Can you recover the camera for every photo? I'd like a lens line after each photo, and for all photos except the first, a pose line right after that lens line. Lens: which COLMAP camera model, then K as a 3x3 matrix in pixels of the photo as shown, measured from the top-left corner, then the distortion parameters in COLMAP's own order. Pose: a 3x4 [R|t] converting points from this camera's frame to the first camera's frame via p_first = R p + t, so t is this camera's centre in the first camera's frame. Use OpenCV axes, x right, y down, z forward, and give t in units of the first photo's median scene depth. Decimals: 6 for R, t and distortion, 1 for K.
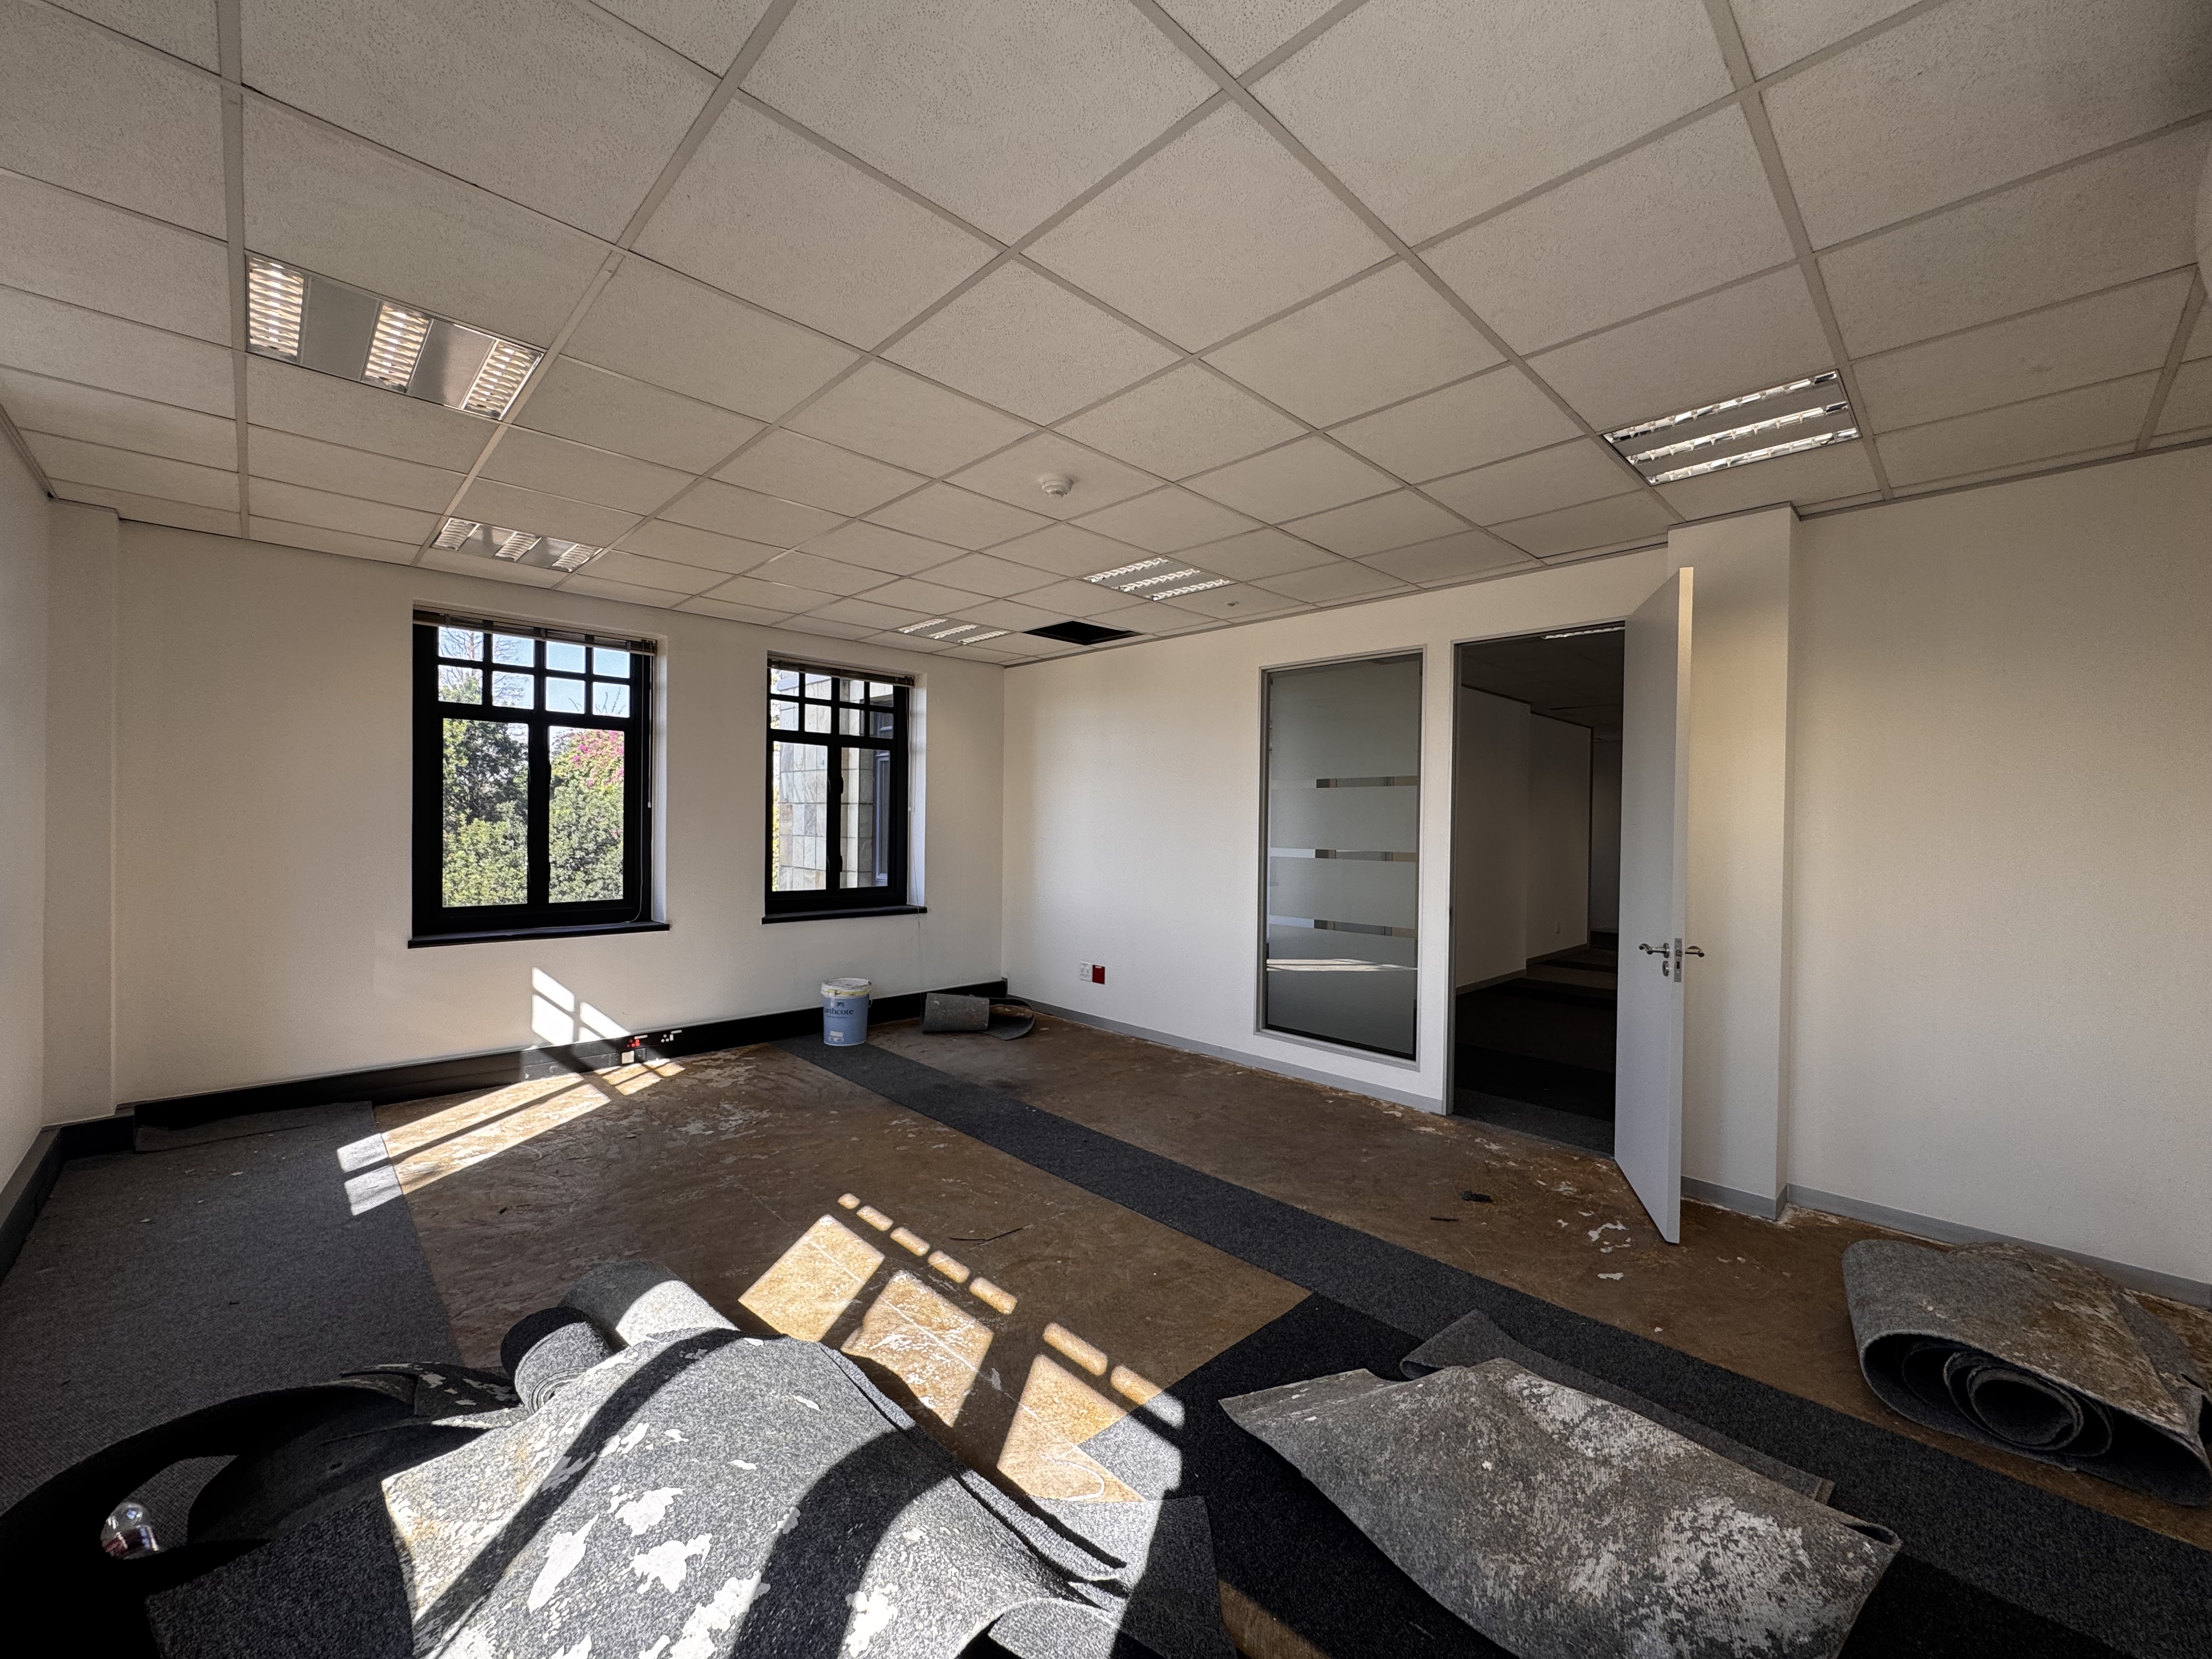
lens RADIAL K [[880.7, 0, 1120.8], [0, 880.7, 825.8], [0, 0, 1]] dist [-0.002256, 0.000019]
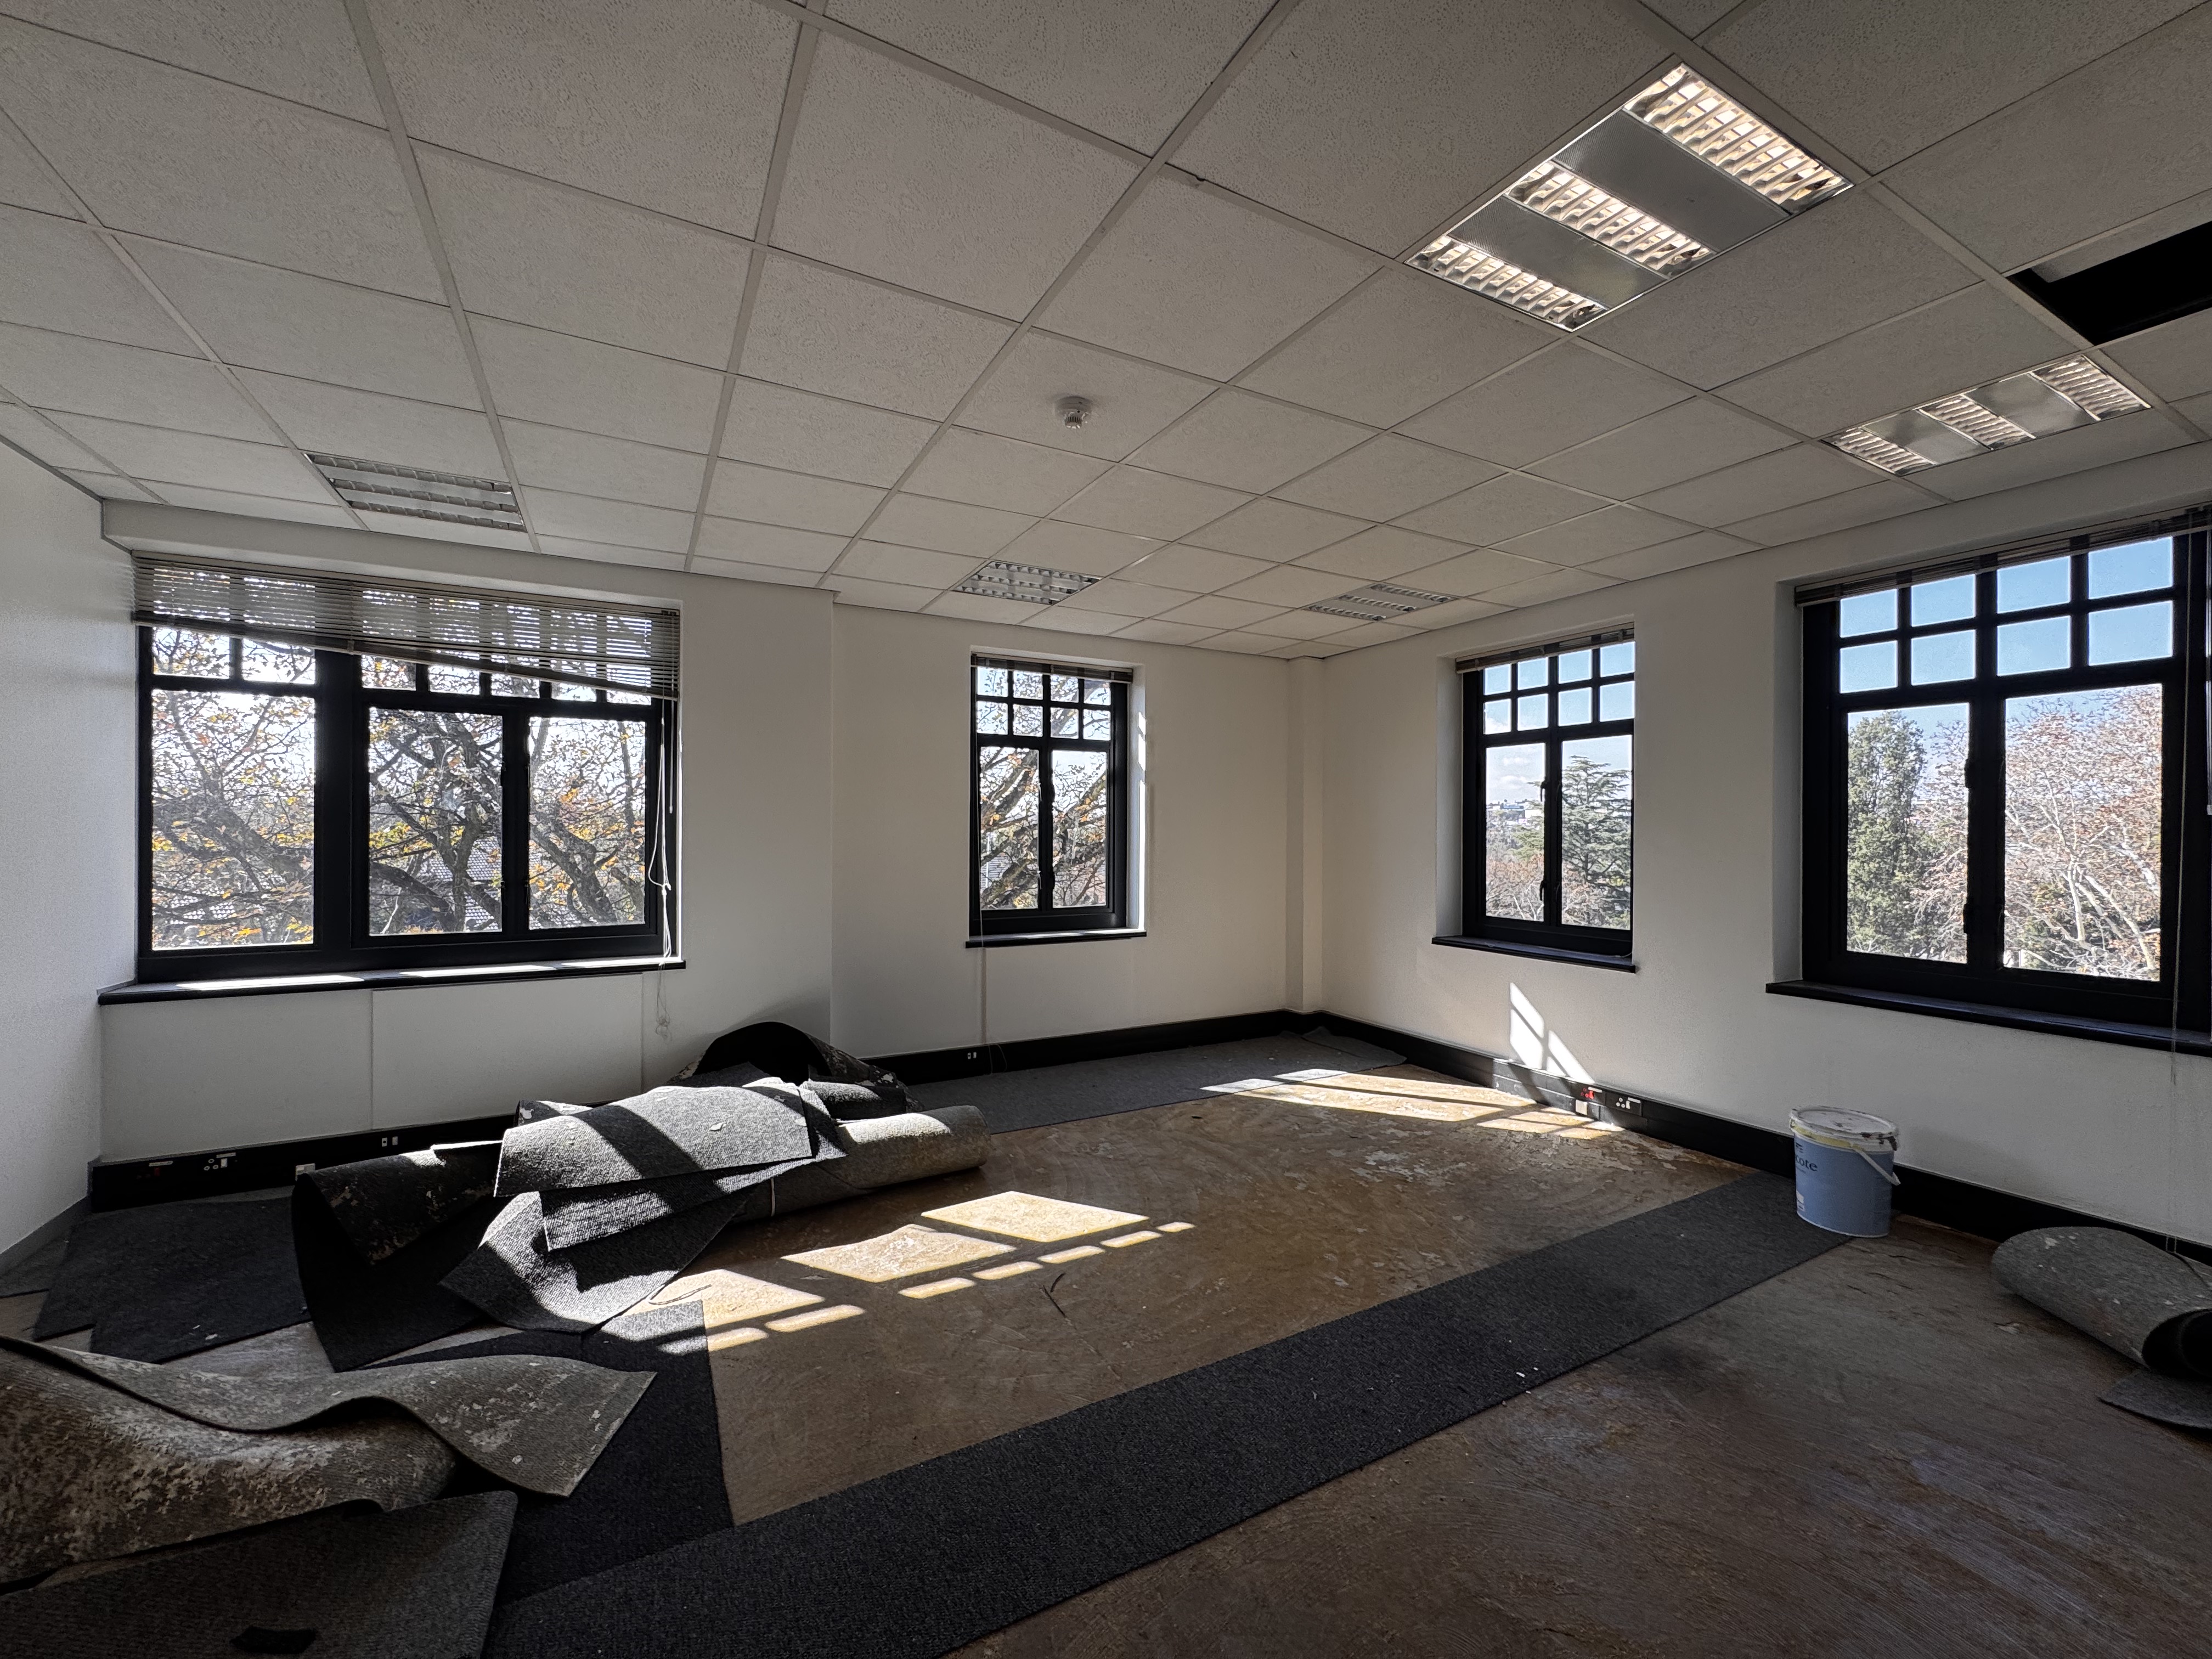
lens RADIAL K [[880.7, 0, 1095.8], [0, 880.7, 831.0], [0, 0, 1]] dist [-0.002256, 0.000019]
pose [[-0.287637, -0.014950, -0.957623, 0.494657], [-0.012933, 0.999848, -0.011725, 0.003768], [0.957652, 0.009012, -0.287787, 0.909340]]
